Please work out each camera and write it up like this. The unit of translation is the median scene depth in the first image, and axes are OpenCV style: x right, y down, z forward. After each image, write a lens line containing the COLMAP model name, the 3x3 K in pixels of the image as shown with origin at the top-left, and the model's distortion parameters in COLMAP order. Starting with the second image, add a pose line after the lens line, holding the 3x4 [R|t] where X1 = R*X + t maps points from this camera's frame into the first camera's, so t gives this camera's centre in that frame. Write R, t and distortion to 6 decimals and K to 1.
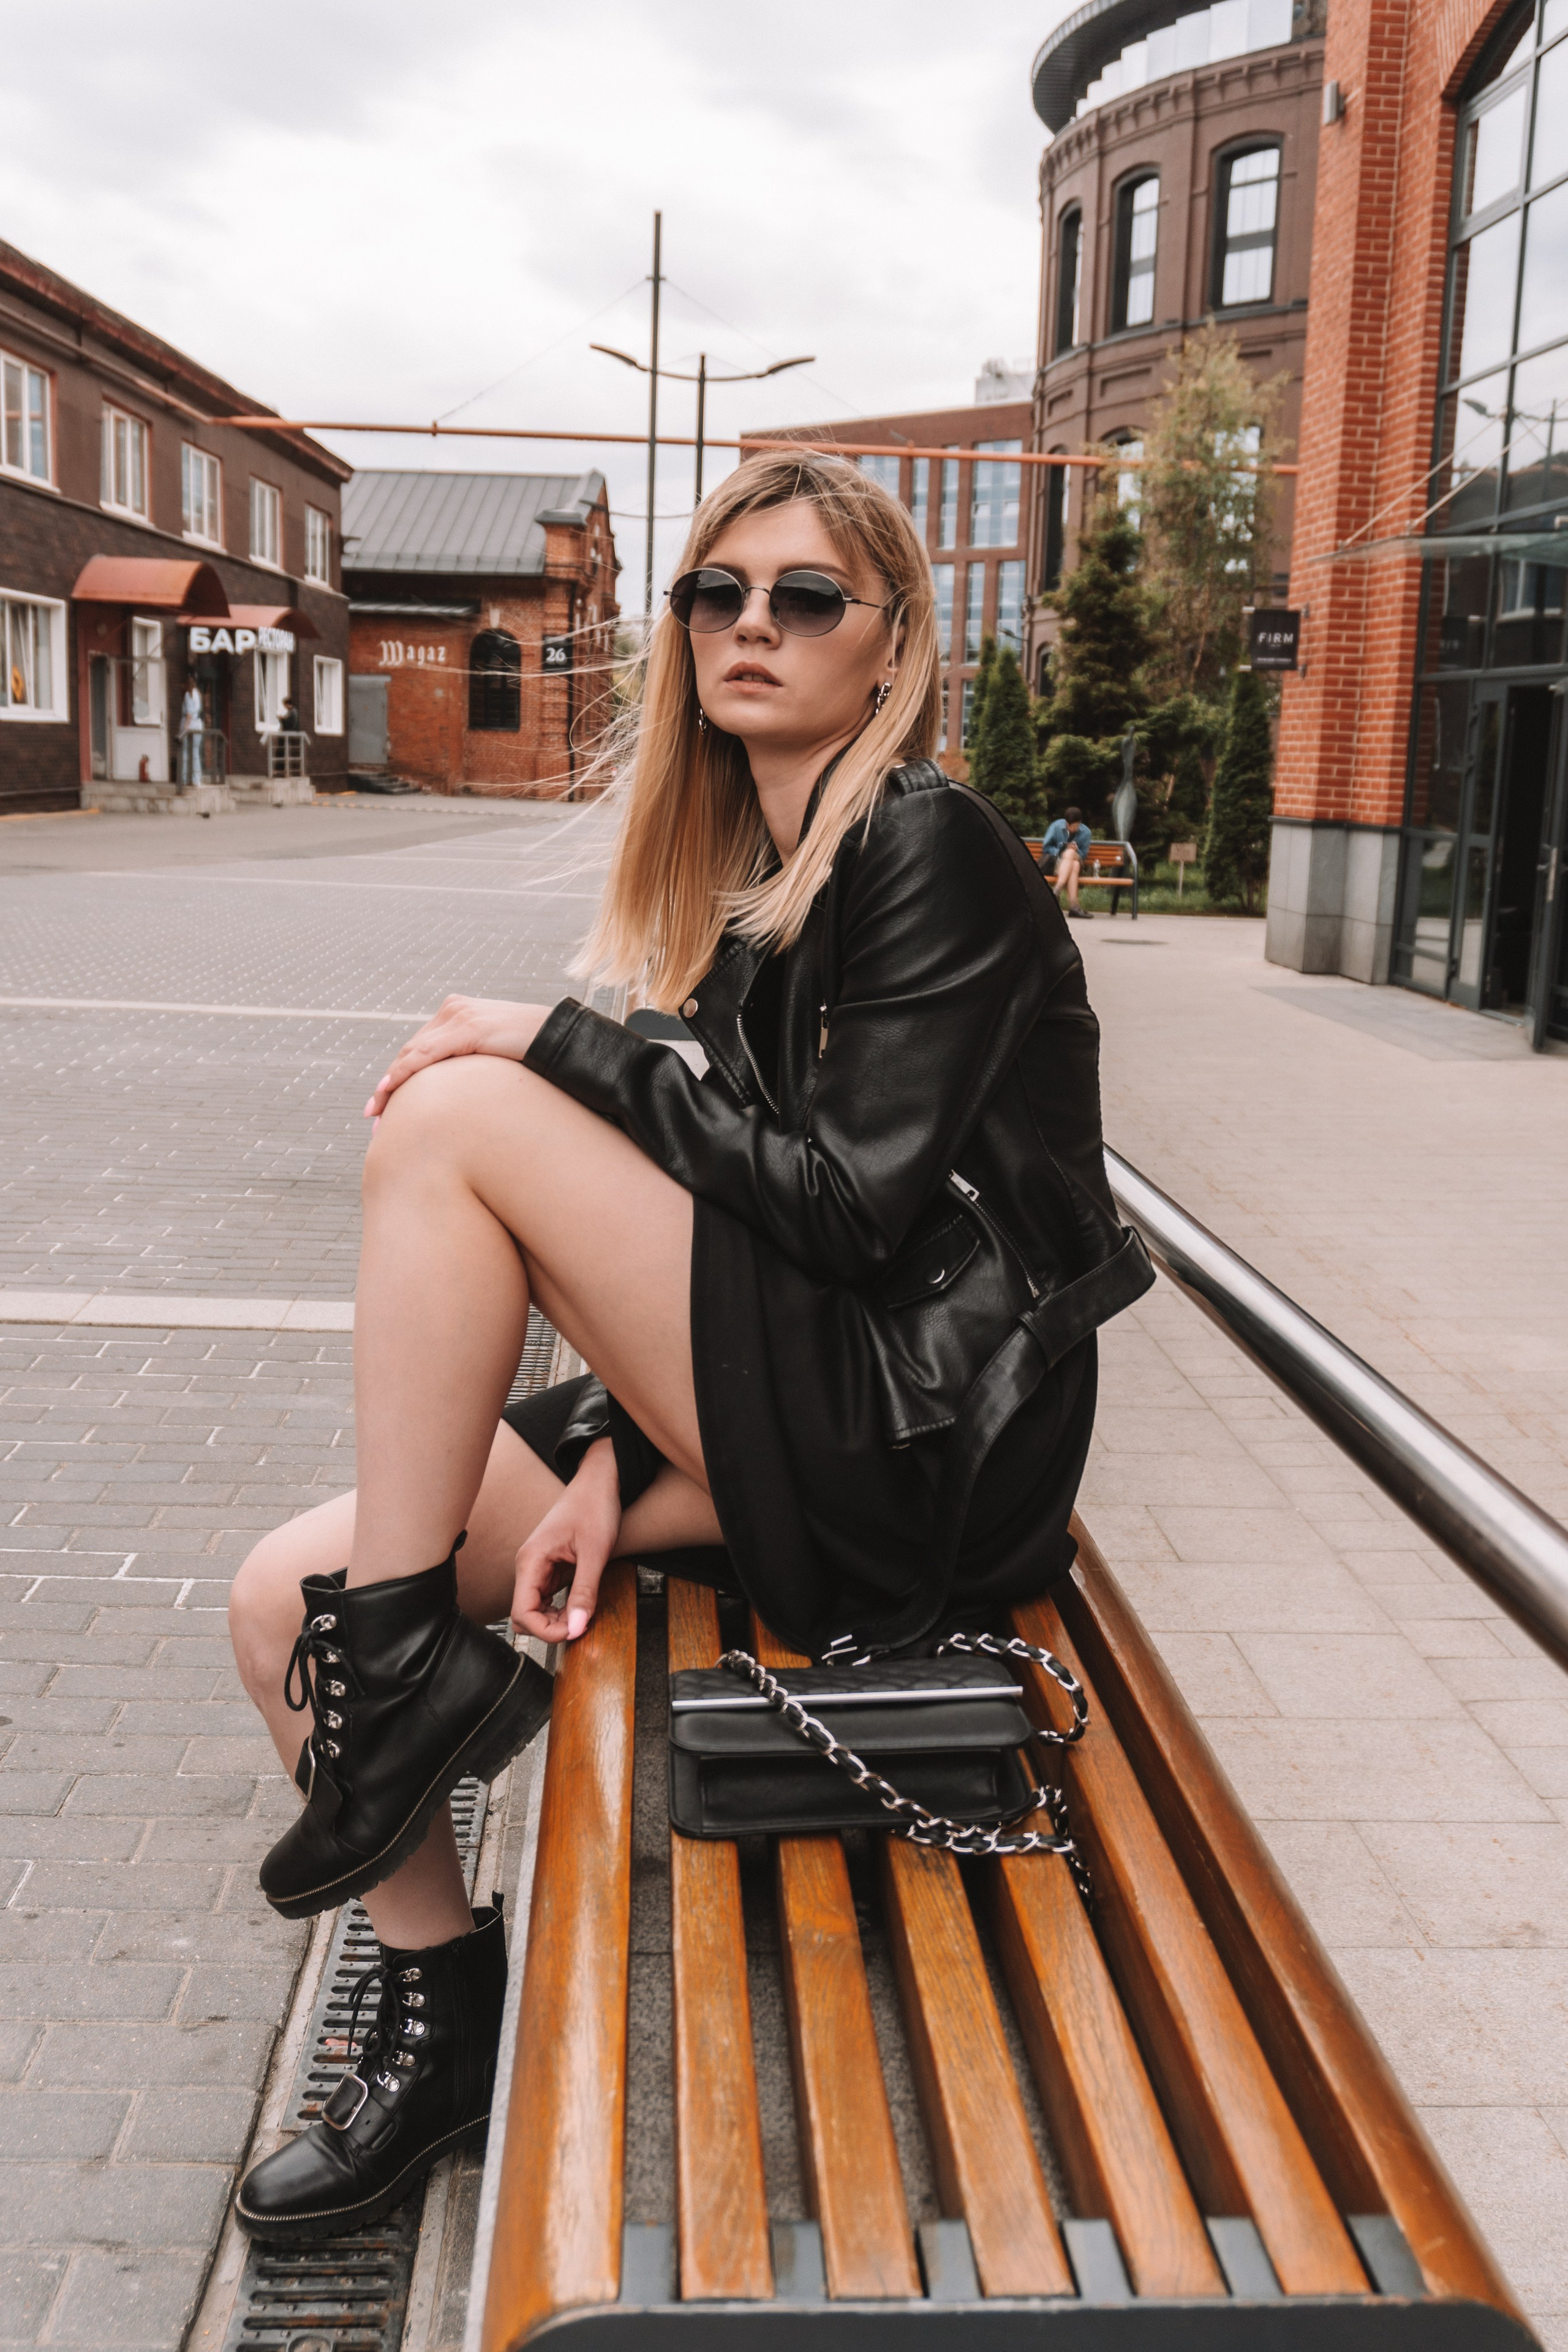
lens RADIAL K [[2229.3, 0, 787.4], [0, 2229.3, 1179.0], [0, 0, 1]] dist [-0.011208, 0.000000]
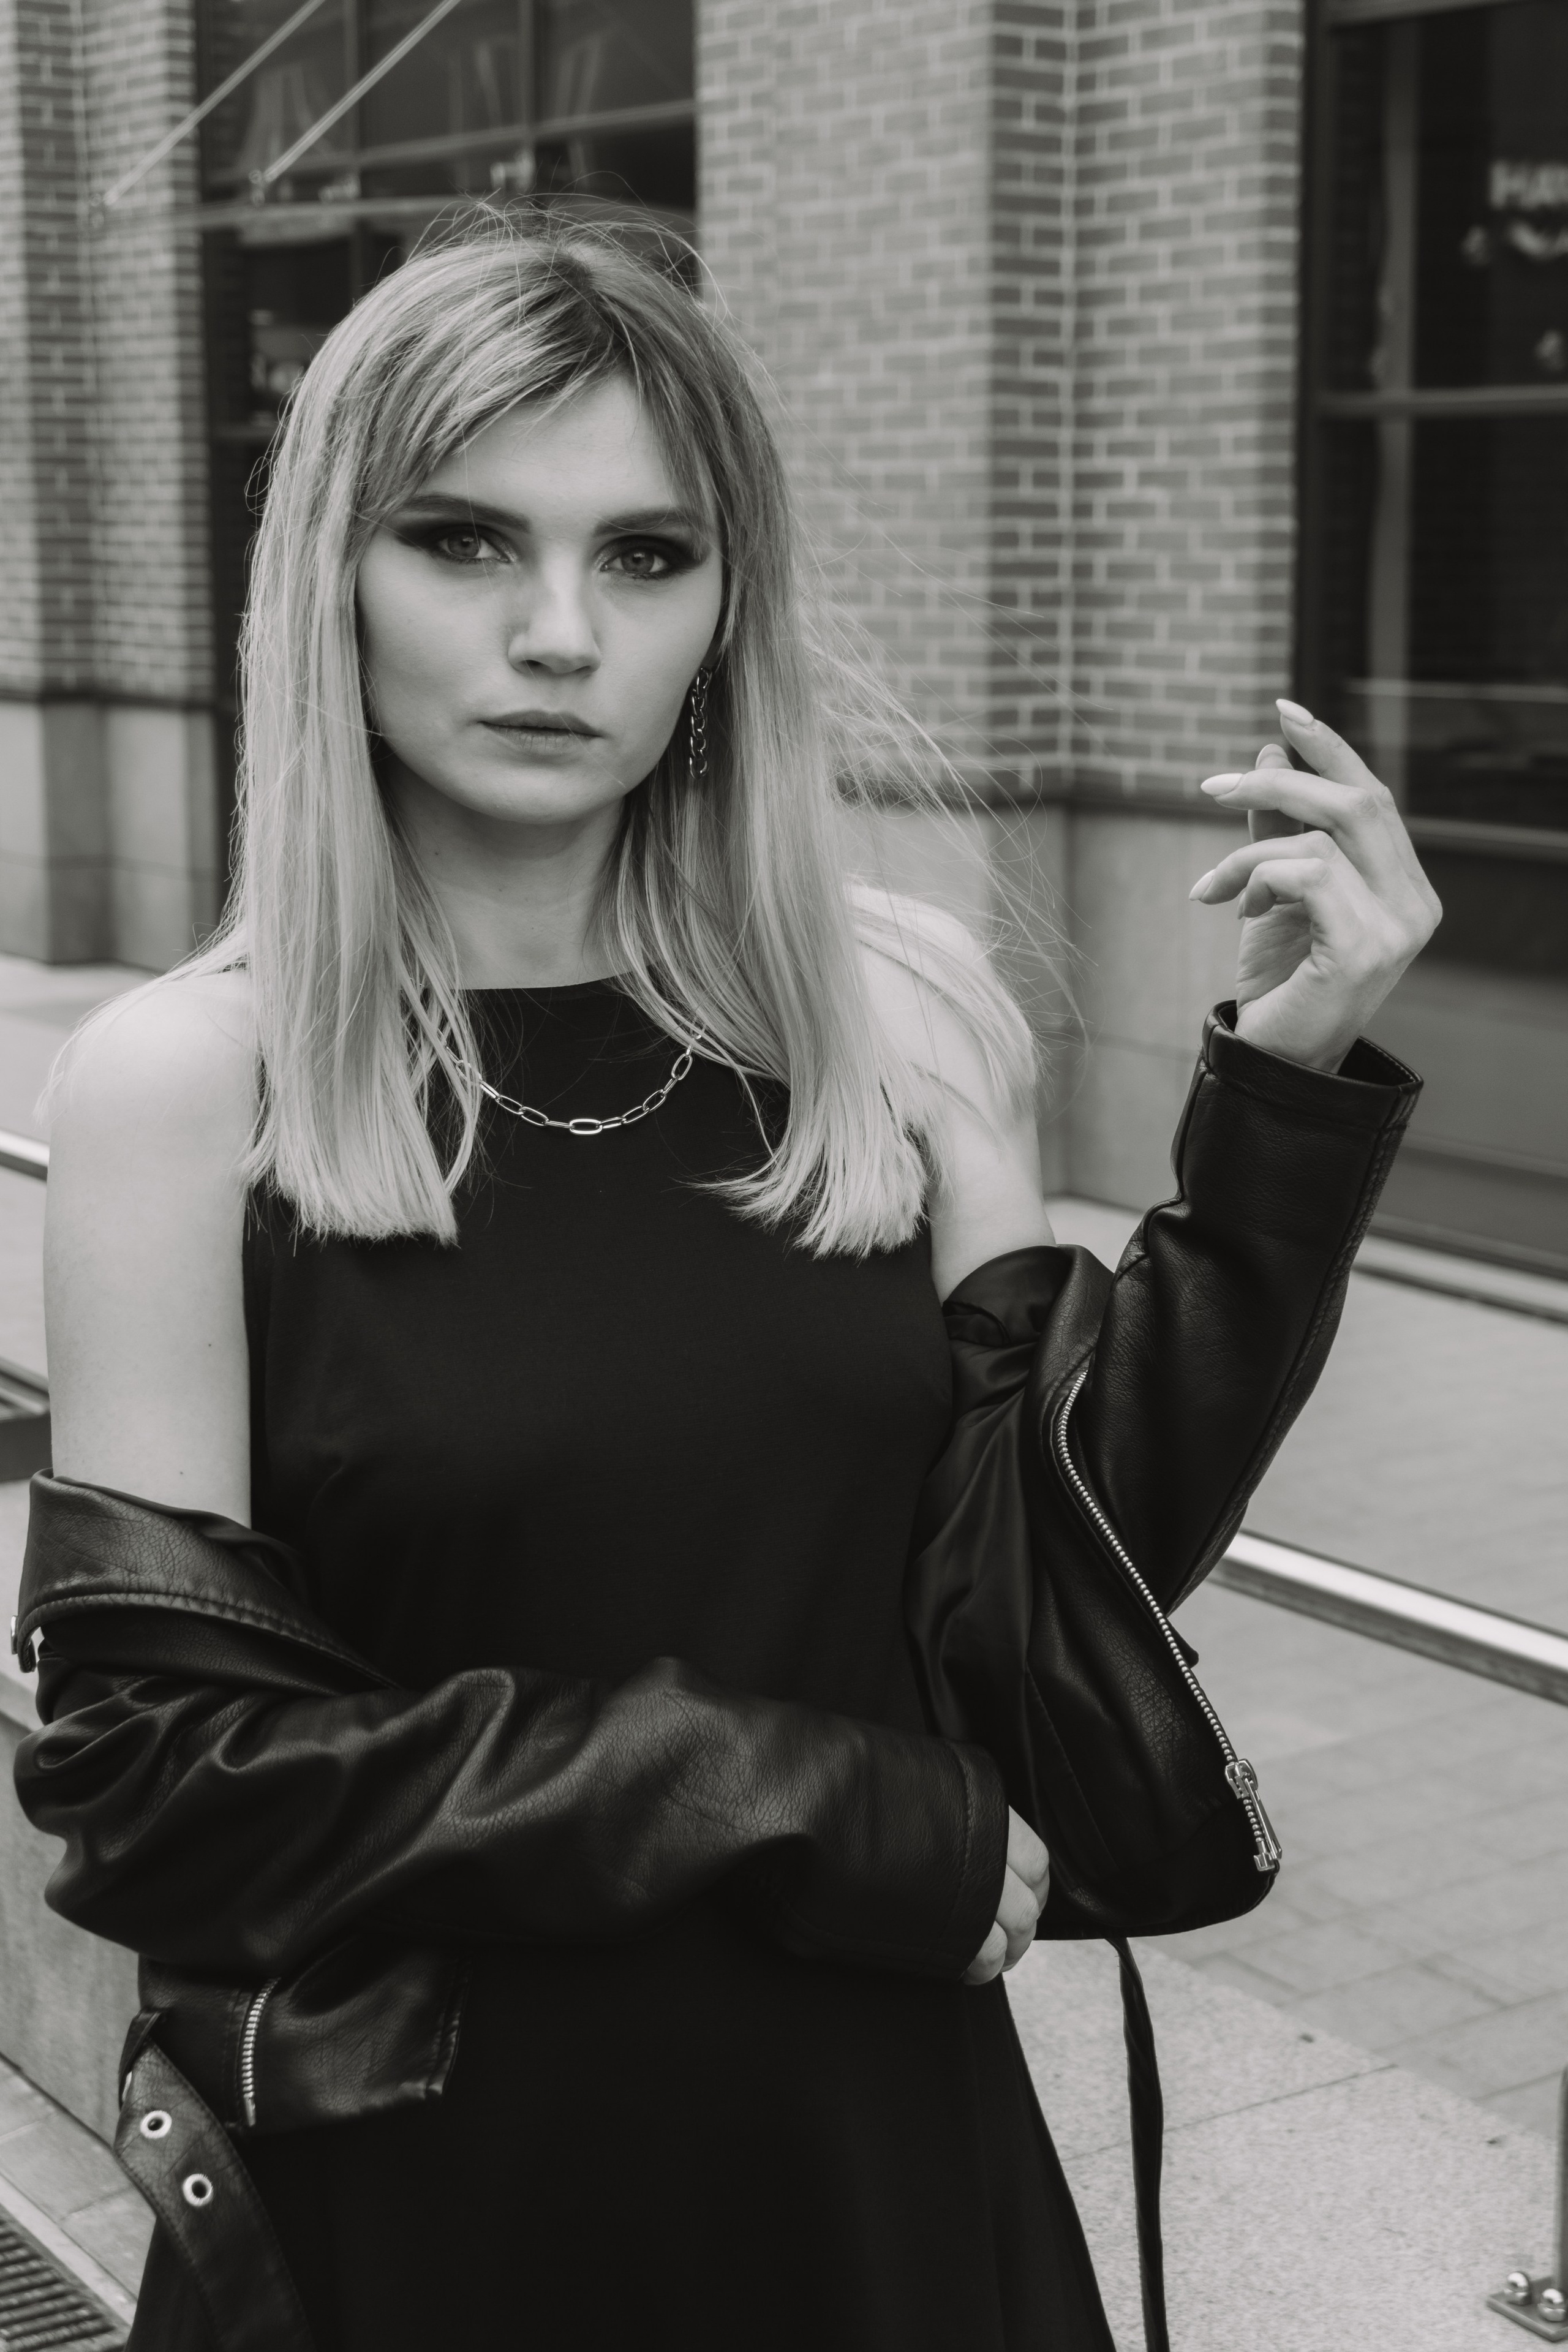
lens RADIAL K [[3891.9, 0, 801.3], [0, 3891.9, 1152.7], [0, 0, 1]] dist [0.062053, 0.000000]
pose [[0.855216, -0.115532, 0.505231, -0.106487], [0.123308, 0.992202, 0.018162, -0.043815], [-0.503389, 0.046766, 0.862793, 0.082736]]
